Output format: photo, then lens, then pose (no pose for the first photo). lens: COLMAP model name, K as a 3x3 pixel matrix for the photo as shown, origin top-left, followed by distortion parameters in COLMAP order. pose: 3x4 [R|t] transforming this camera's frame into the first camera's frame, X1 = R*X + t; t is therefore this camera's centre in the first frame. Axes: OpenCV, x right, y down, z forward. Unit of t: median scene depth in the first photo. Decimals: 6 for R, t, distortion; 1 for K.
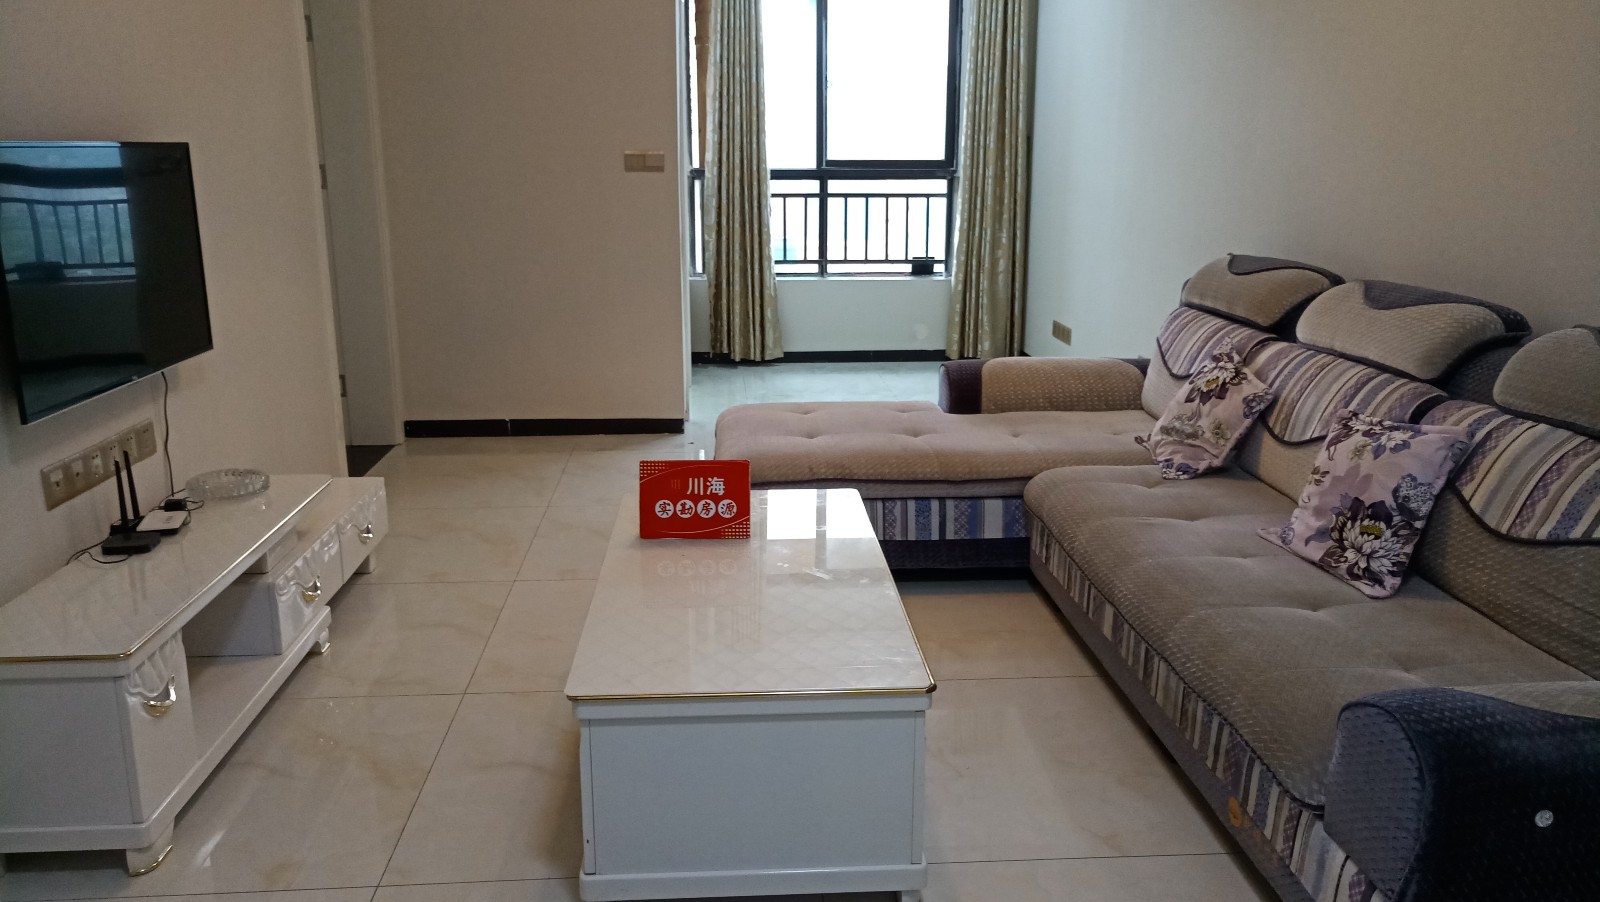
lens RADIAL K [[1209.8, 0, 806.4], [0, 1209.8, 452.9], [0, 0, 1]] dist [0.037745, 0.000927]
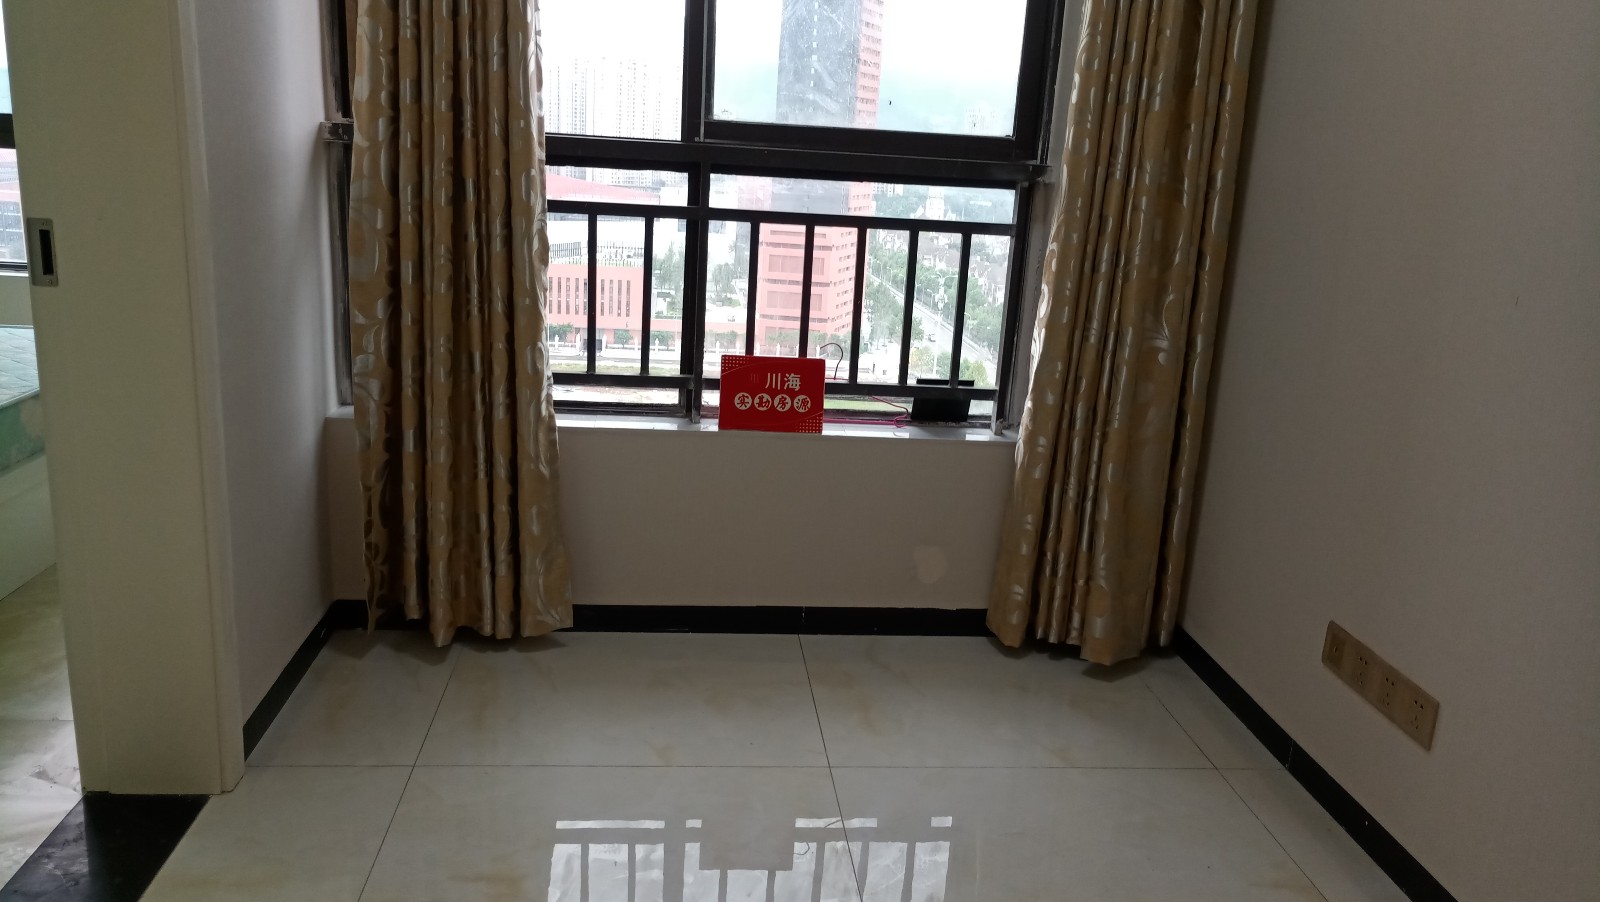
lens RADIAL K [[1209.8, 0, 790.4], [0, 1209.8, 455.1], [0, 0, 1]] dist [0.037745, 0.000927]
pose [[0.998362, 0.051058, 0.025820, 0.037603], [-0.051578, 0.998471, 0.019867, -0.145929], [-0.024766, -0.021166, 0.999469, 0.617844]]
